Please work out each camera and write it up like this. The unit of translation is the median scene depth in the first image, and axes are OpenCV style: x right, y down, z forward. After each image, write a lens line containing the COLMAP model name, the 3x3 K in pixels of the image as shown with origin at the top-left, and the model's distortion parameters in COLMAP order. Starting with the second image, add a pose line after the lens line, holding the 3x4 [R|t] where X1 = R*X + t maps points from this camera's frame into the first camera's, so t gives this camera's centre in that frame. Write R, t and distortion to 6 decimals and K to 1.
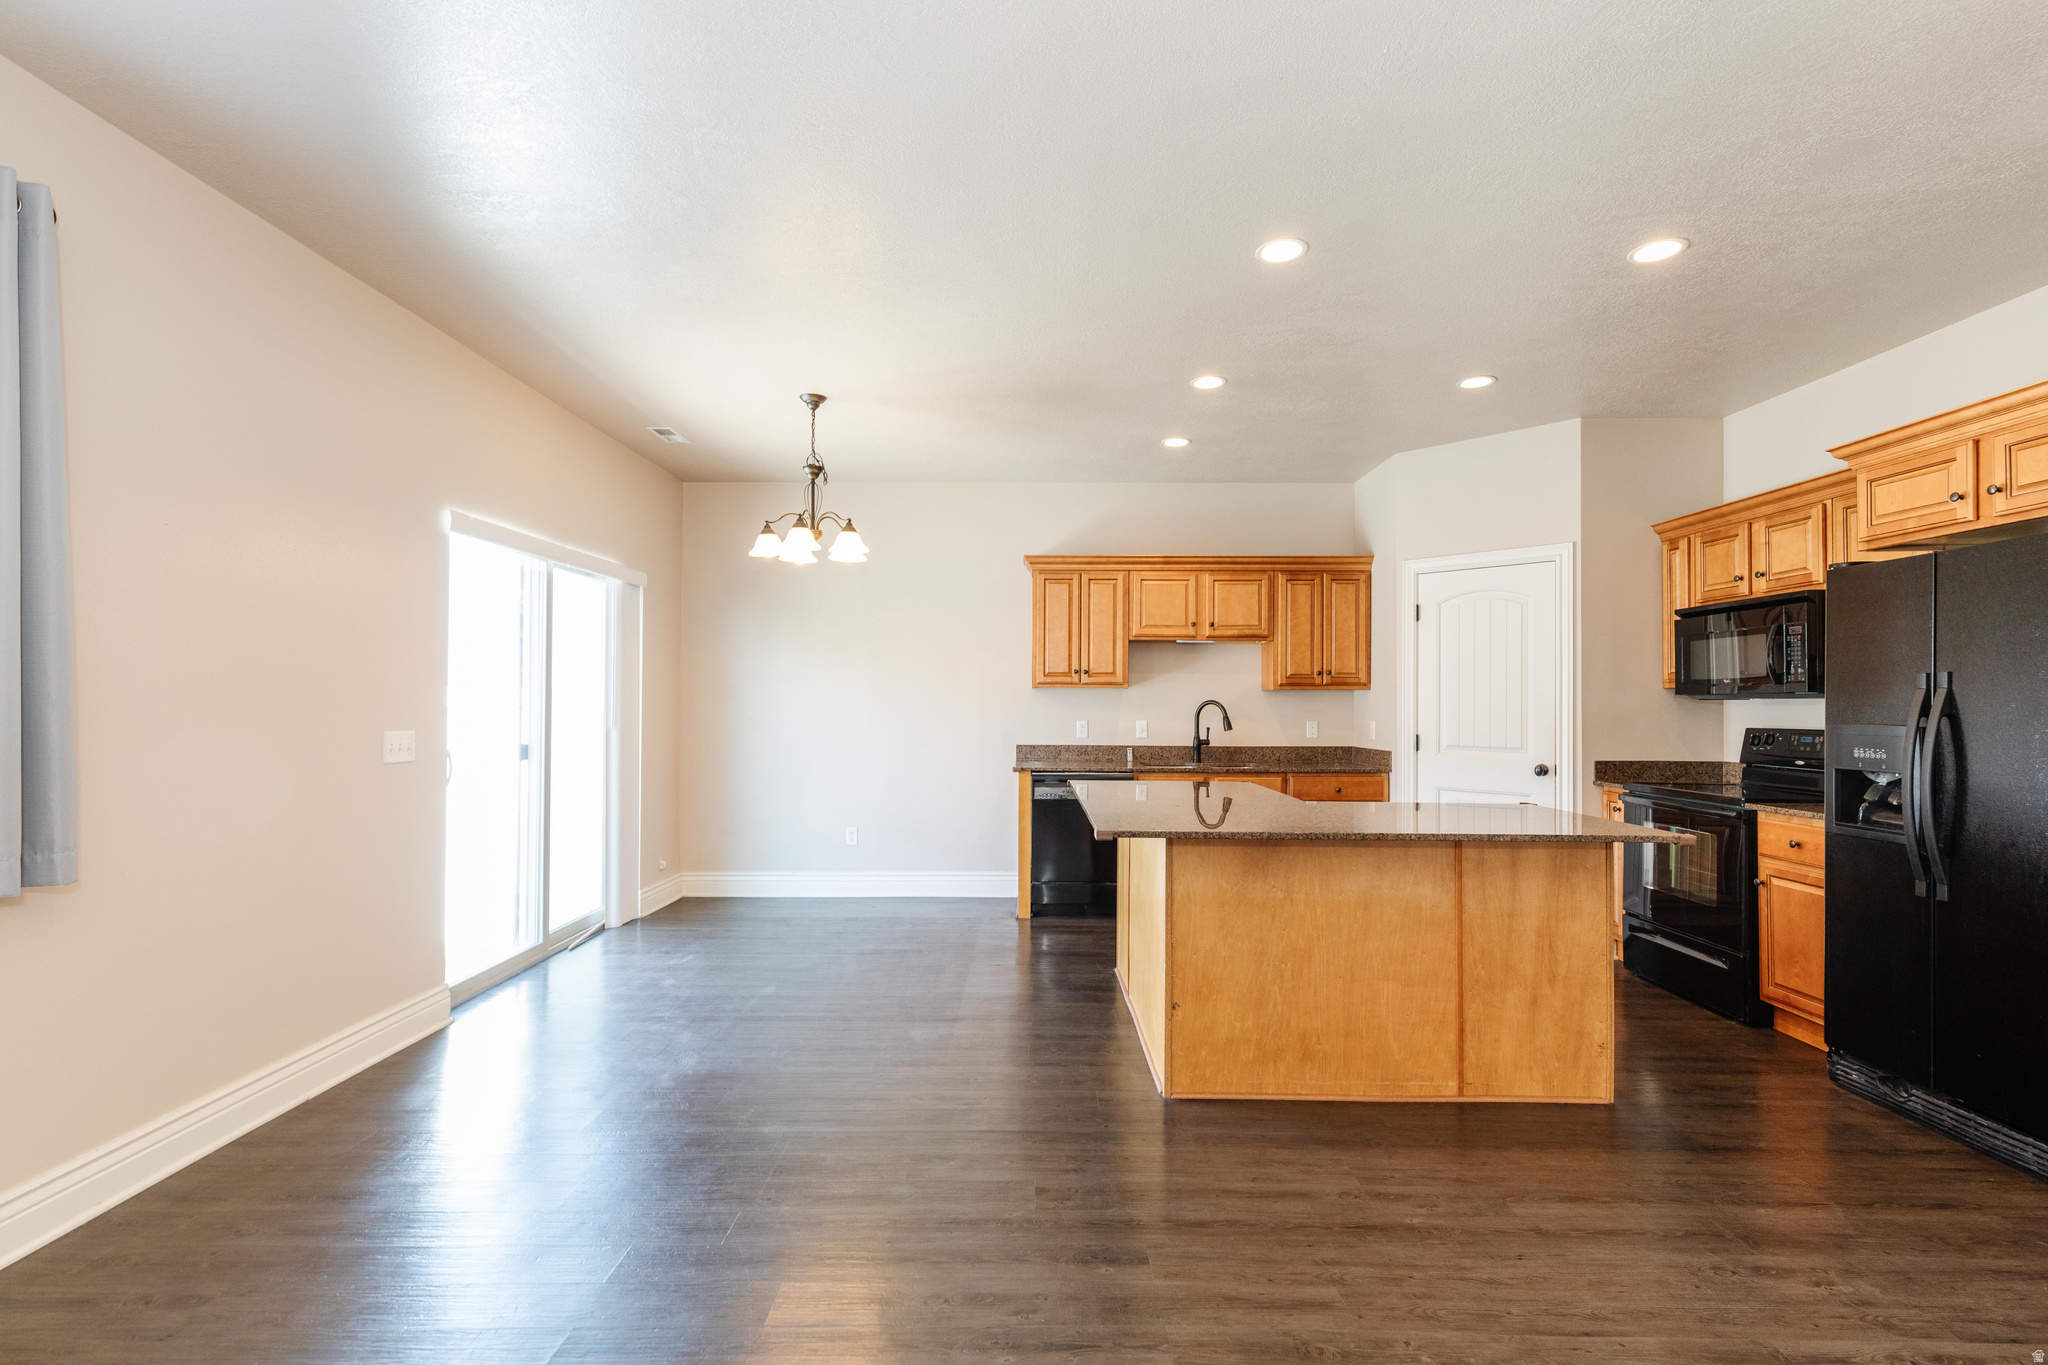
lens RADIAL K [[930.2, 0, 1024.5], [0, 930.2, 702.9], [0, 0, 1]] dist [0.007102, -0.000684]
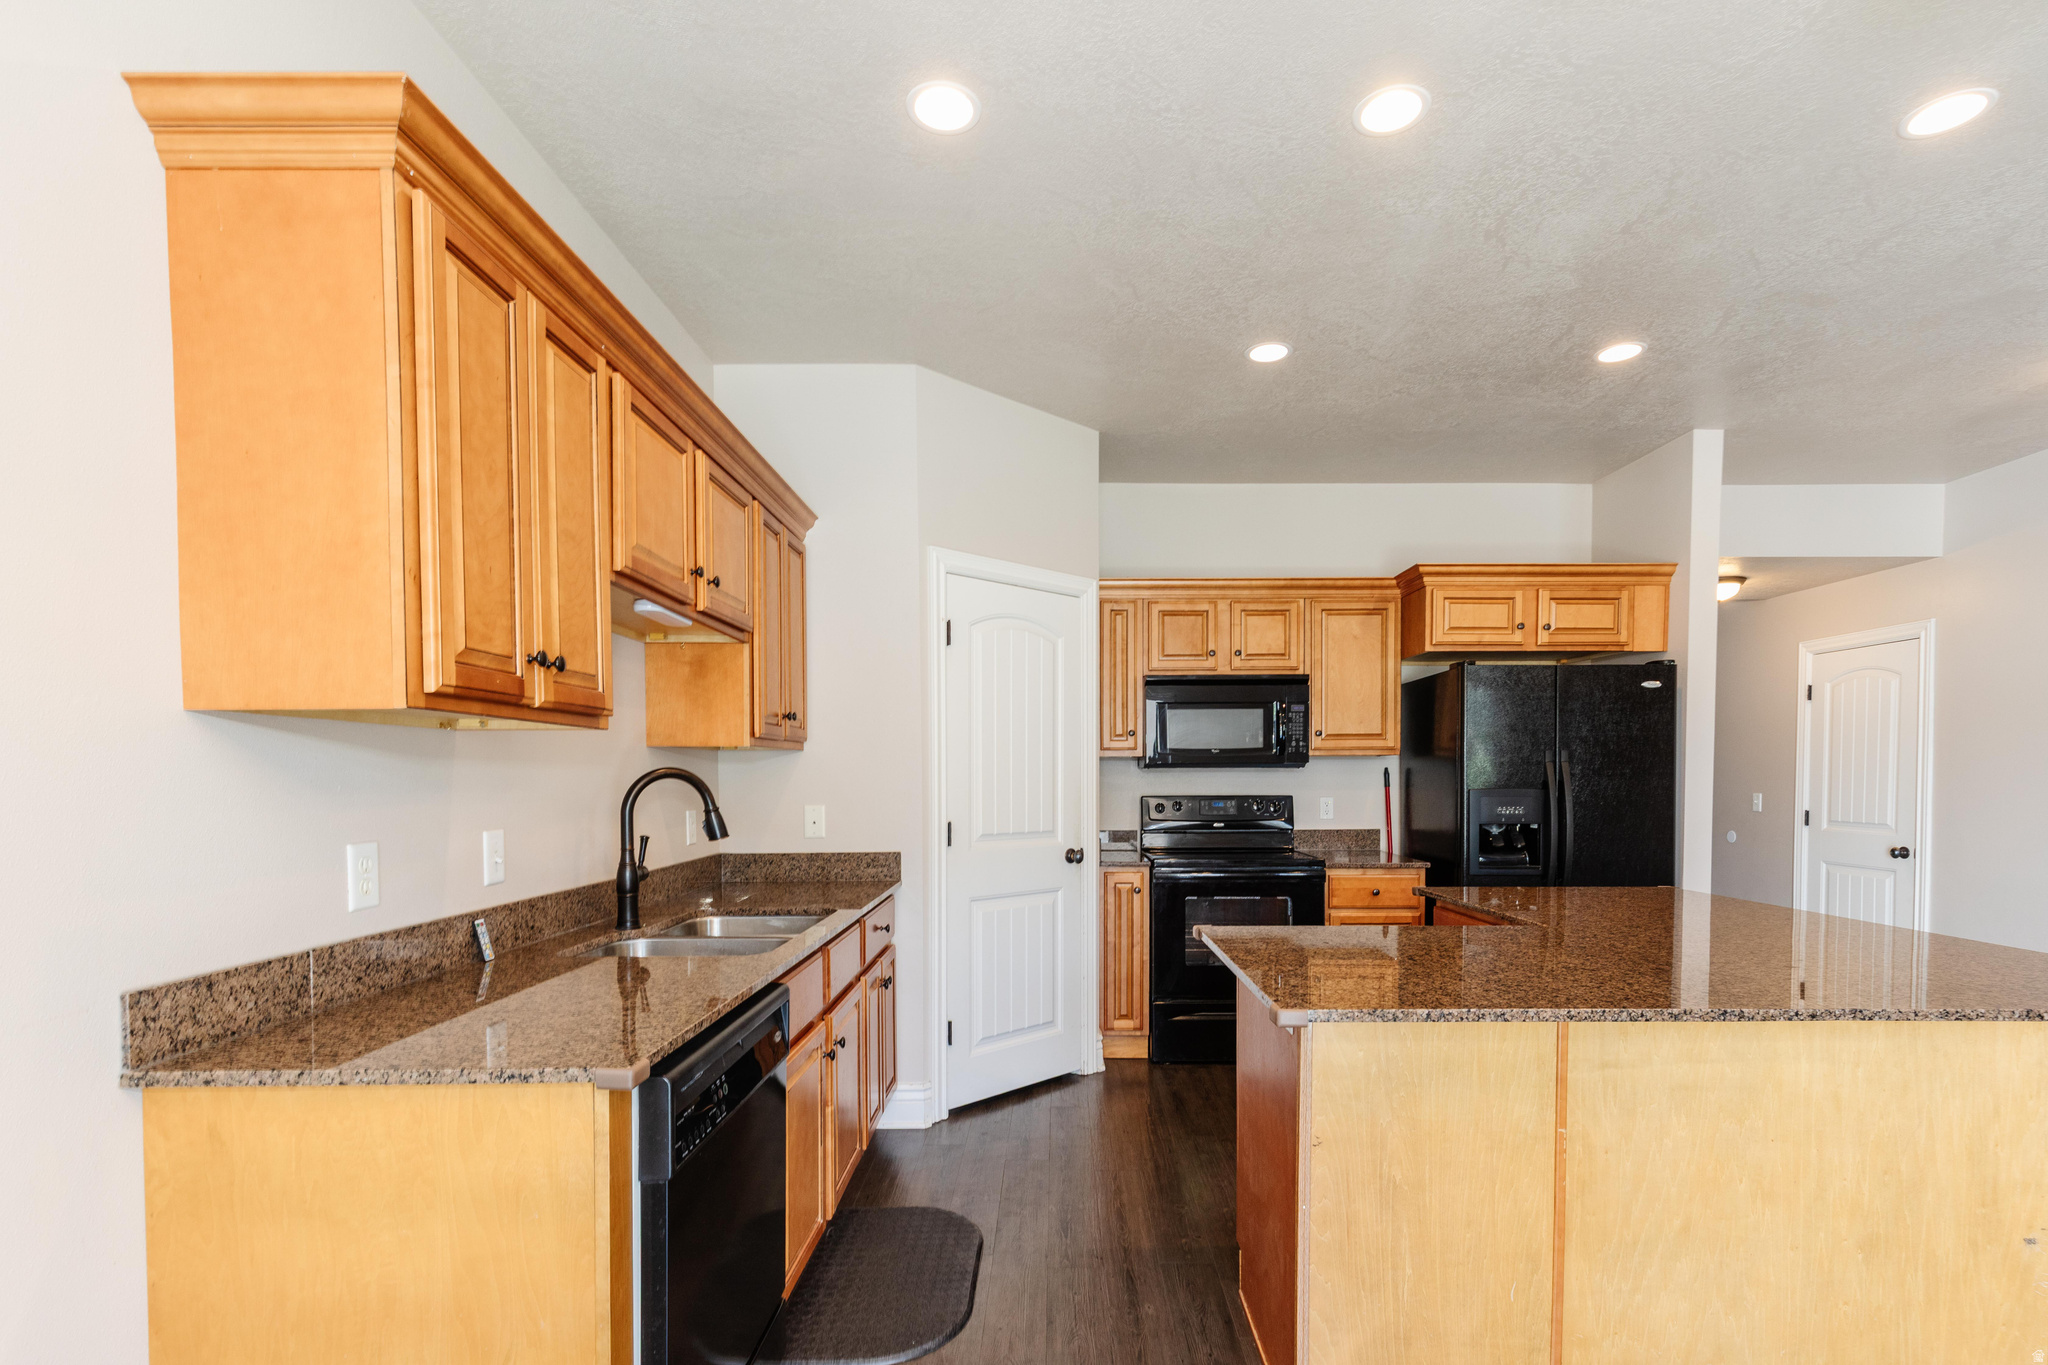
lens RADIAL K [[952.3, 0, 1073.8], [0, 952.3, 801.7], [0, 0, 1]] dist [0.001276, 0.000096]
pose [[-0.016484, -0.031547, 0.999366, -0.271021], [0.003163, 0.999495, 0.031604, -0.000824], [-0.999859, 0.003682, -0.016375, 1.034492]]
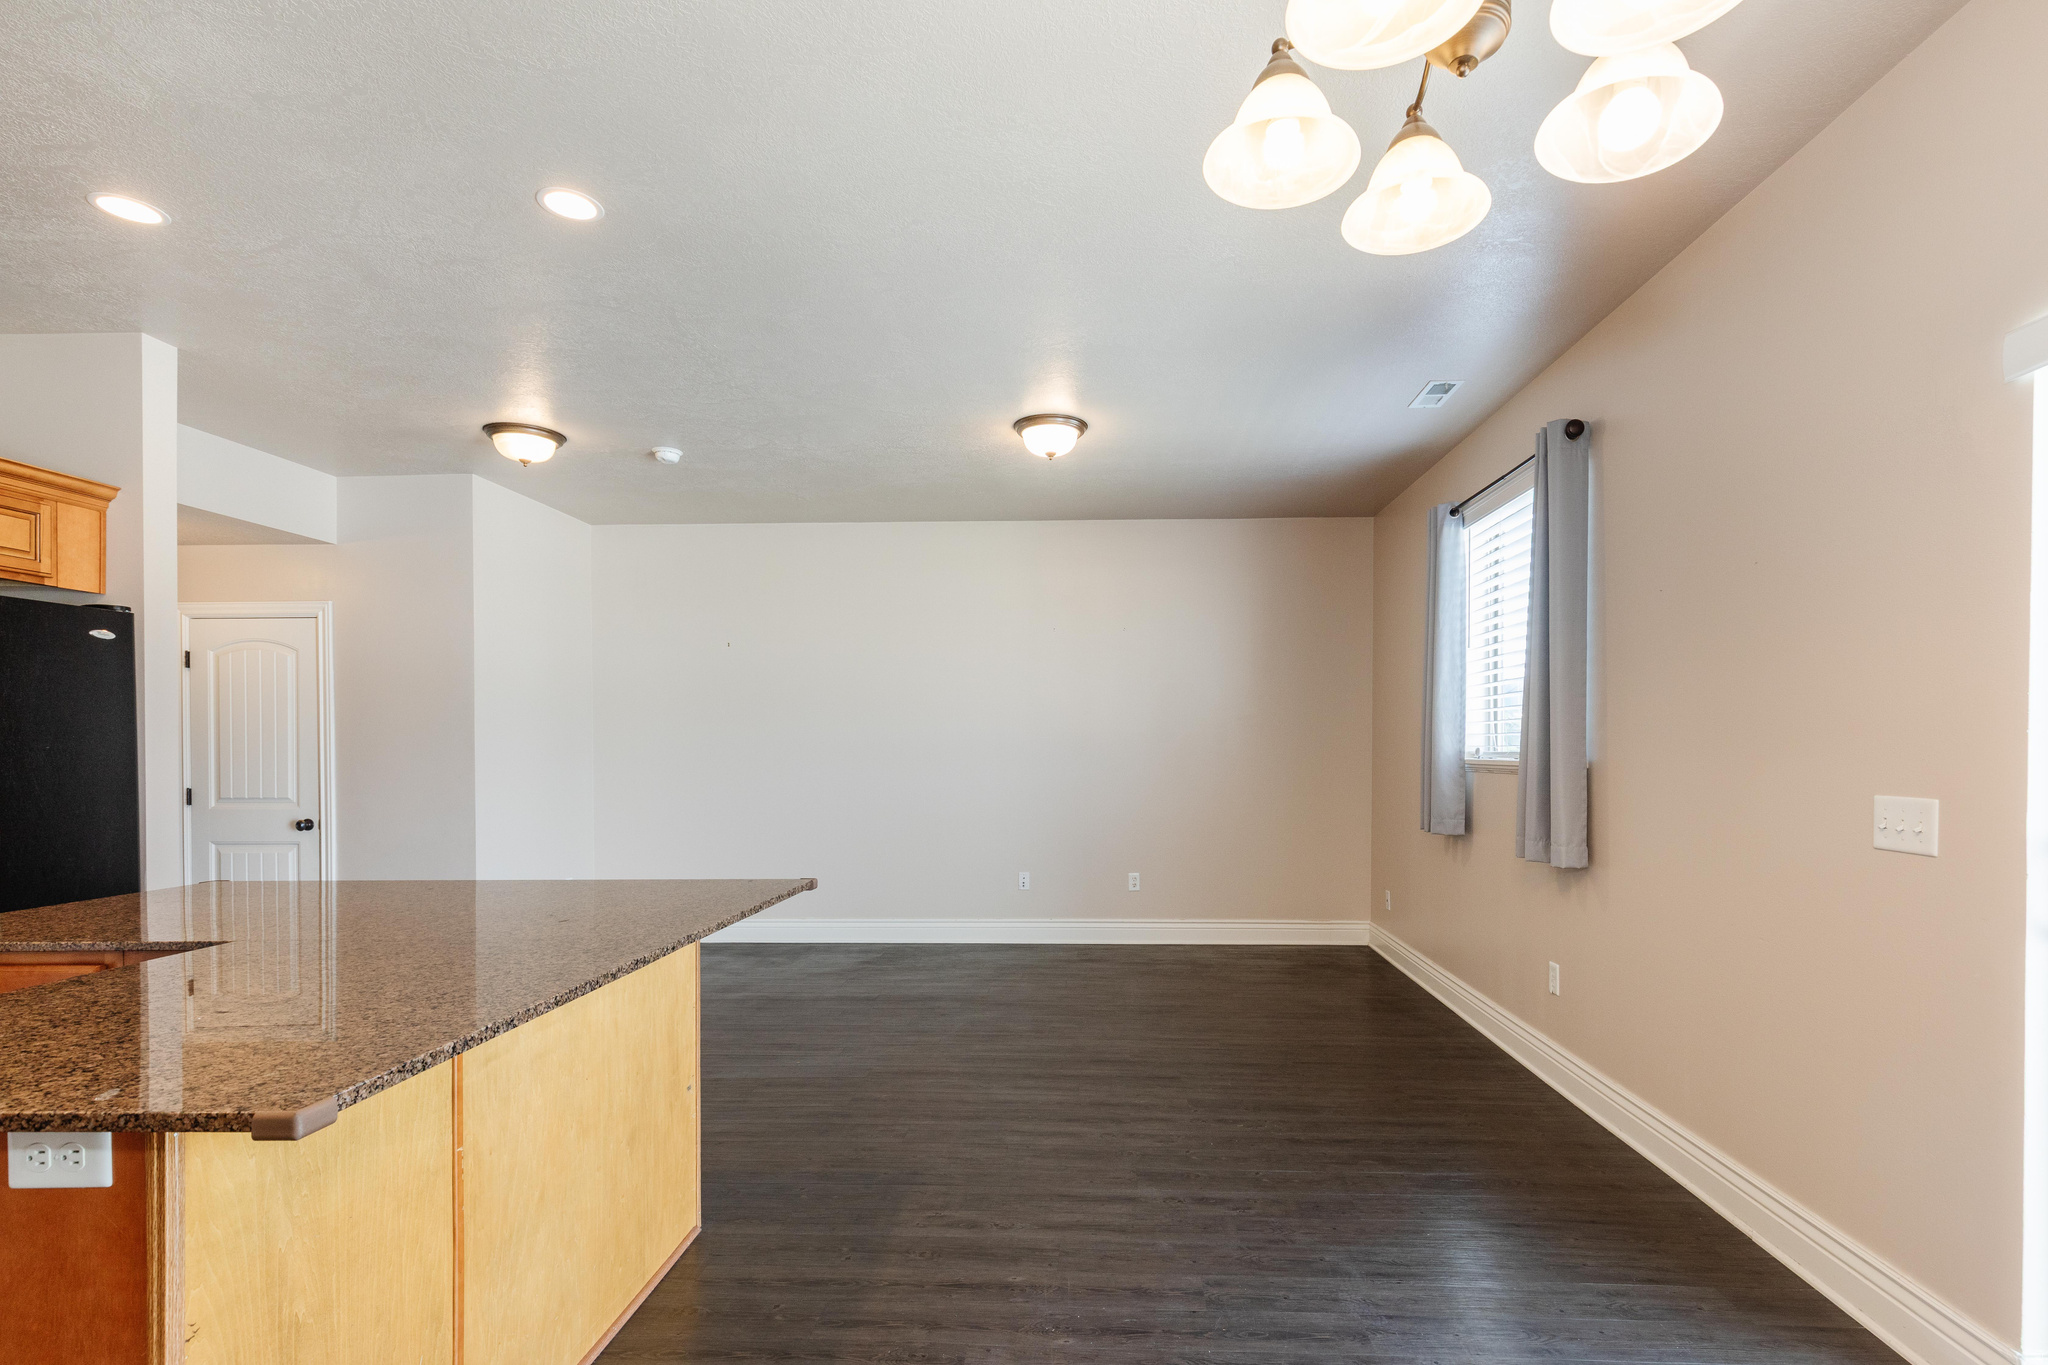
lens RADIAL K [[981.0, 0, 1028.3], [0, 981.0, 755.7], [0, 0, 1]] dist [0.016503, 0.000204]
pose [[-0.998532, -0.000398, 0.054156, -0.116566], [0.000243, 0.999930, 0.011837, 0.000438], [-0.054157, 0.011833, -0.998462, 1.169010]]
